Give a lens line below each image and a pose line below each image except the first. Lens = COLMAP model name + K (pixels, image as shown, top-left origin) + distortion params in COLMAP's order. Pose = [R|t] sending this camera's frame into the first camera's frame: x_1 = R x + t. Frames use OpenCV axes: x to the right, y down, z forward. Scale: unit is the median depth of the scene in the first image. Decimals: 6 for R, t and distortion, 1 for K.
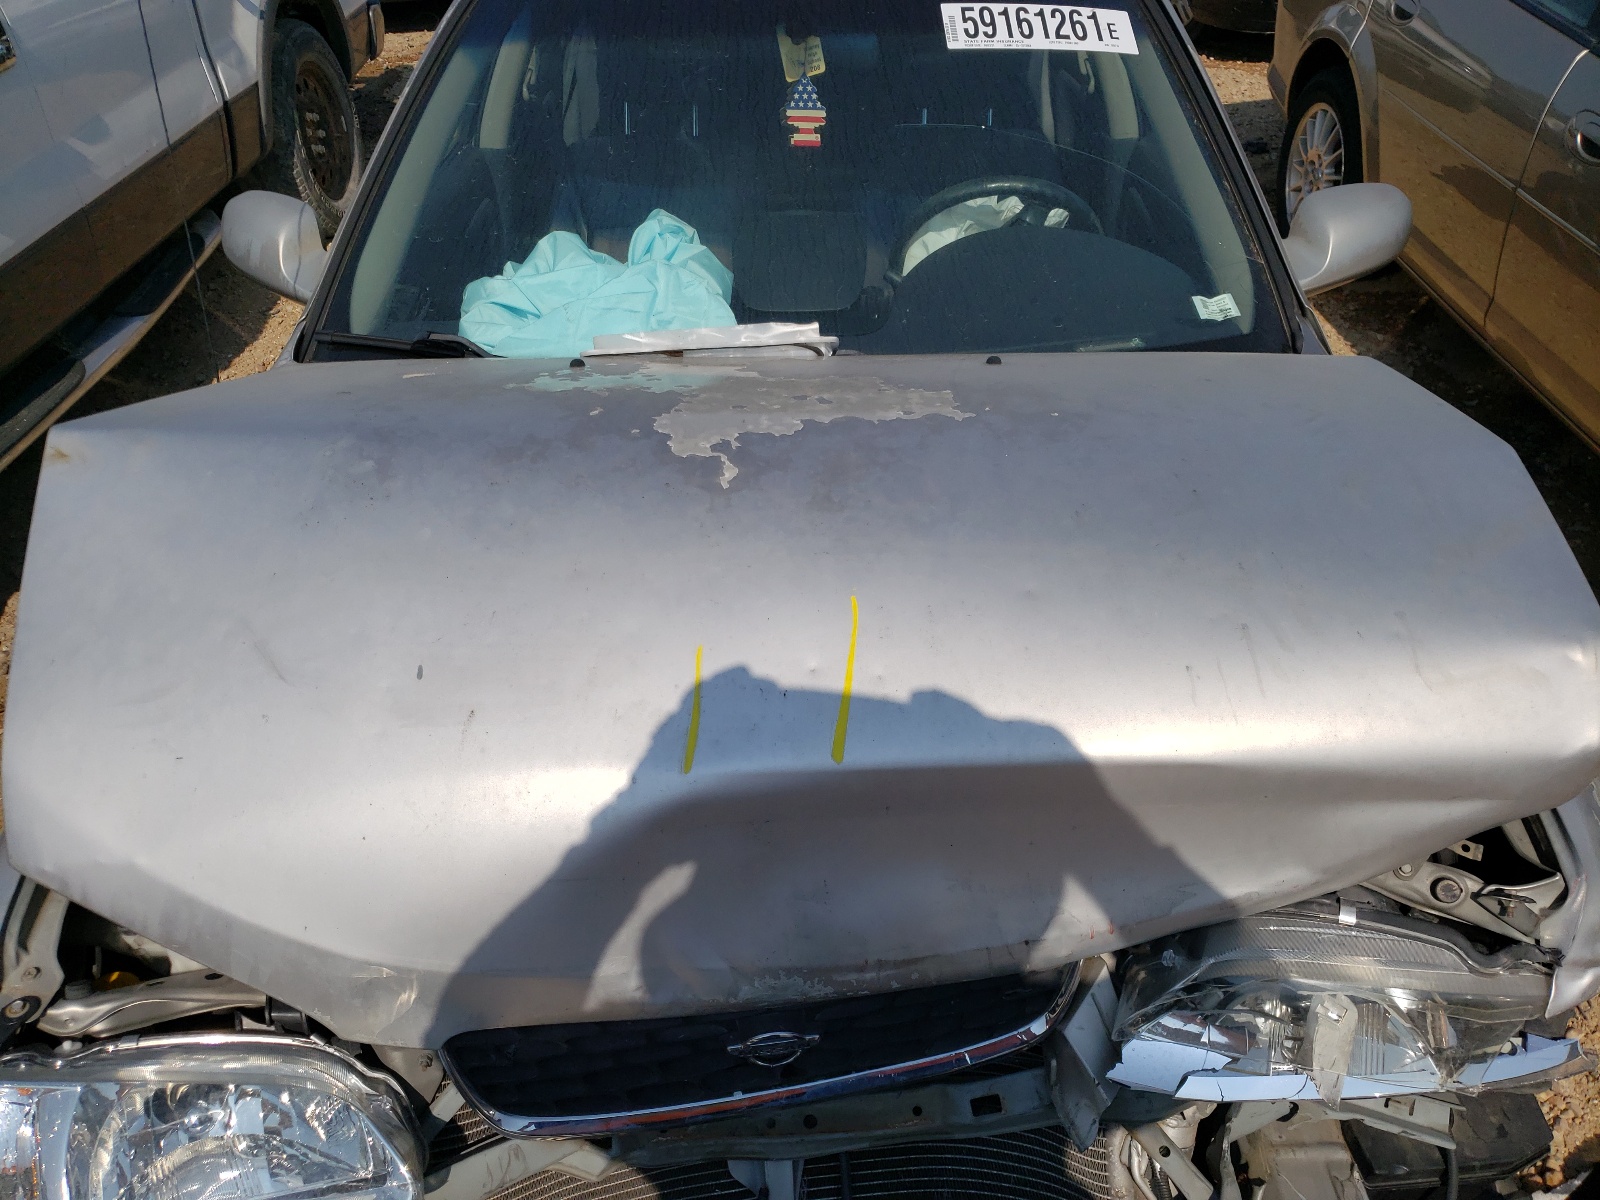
lens RADIAL K [[1235.8, 0, 800.0], [0, 1235.8, 600.0], [0, 0, 1]] dist [0.028491, -0.006072]
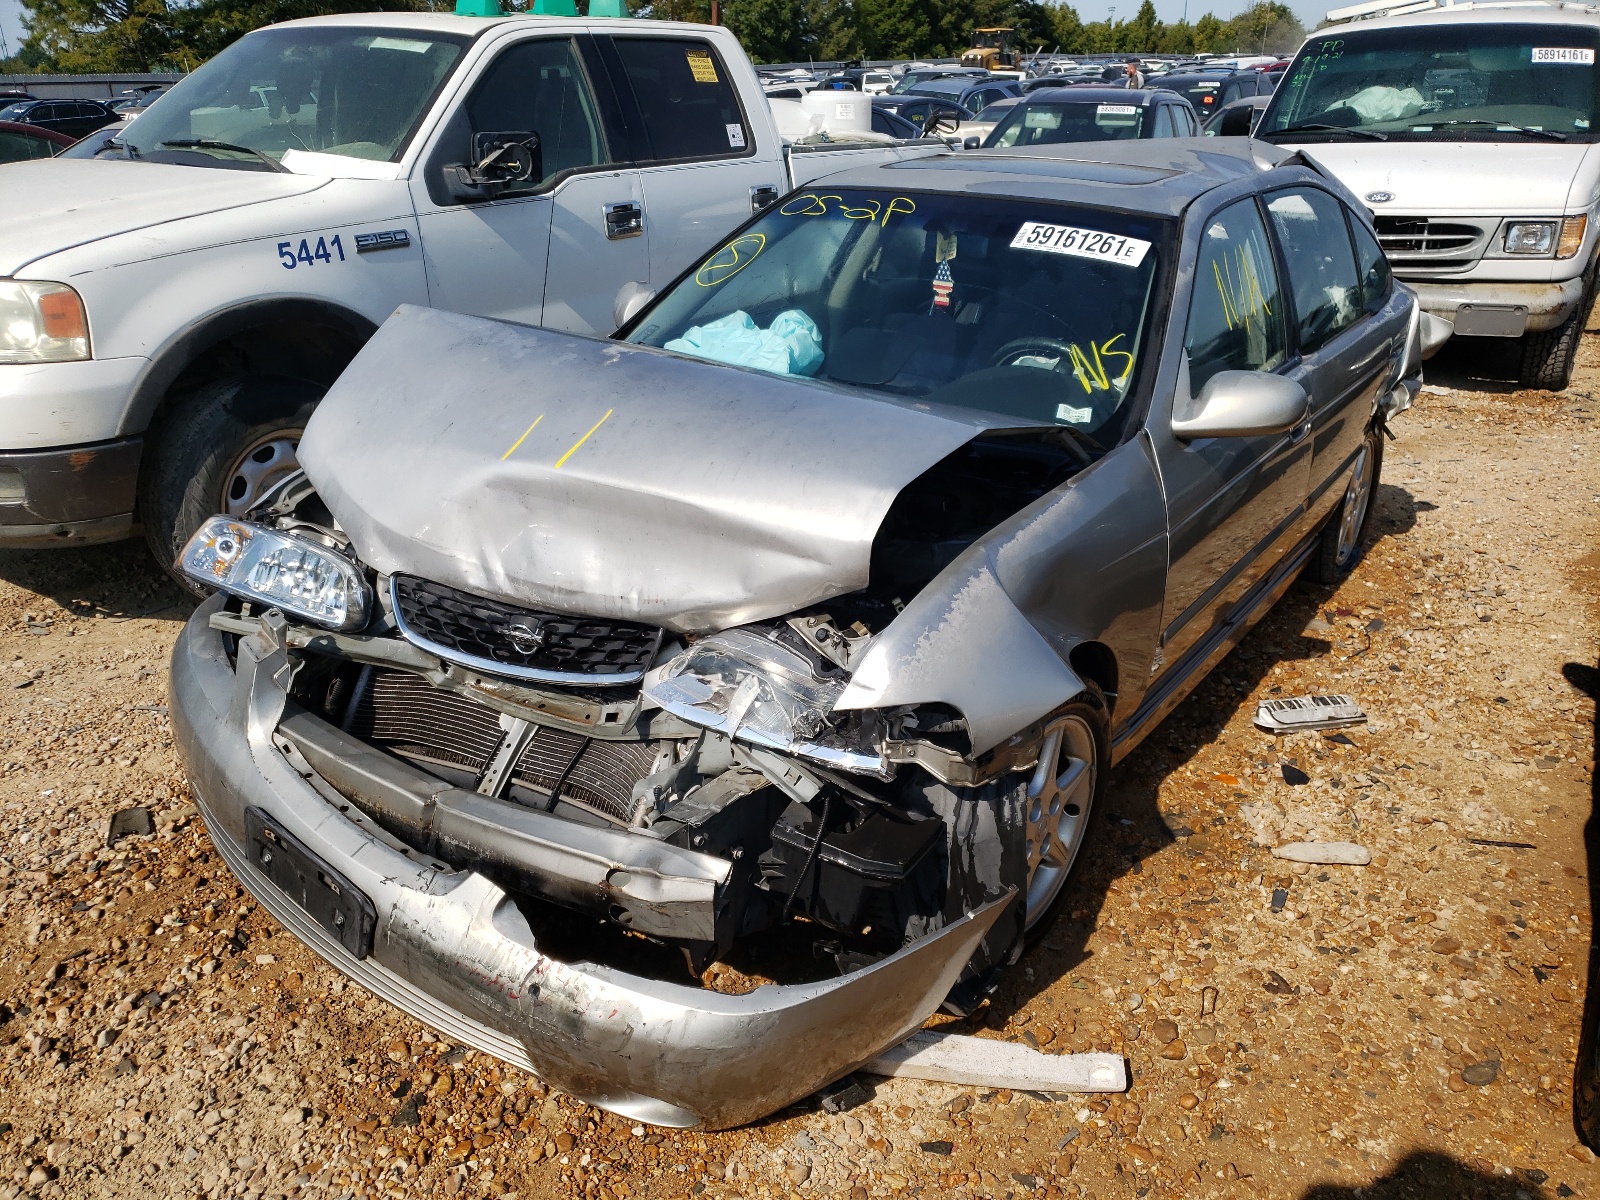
lens RADIAL K [[1214.0, 0, 804.5], [0, 1214.0, 623.3], [0, 0, 1]] dist [0.039448, -0.010738]
pose [[0.838568, 0.258776, -0.479414, 0.699937], [-0.350737, 0.929799, -0.111610, 0.223686], [0.416877, 0.261741, 0.870462, -0.260734]]
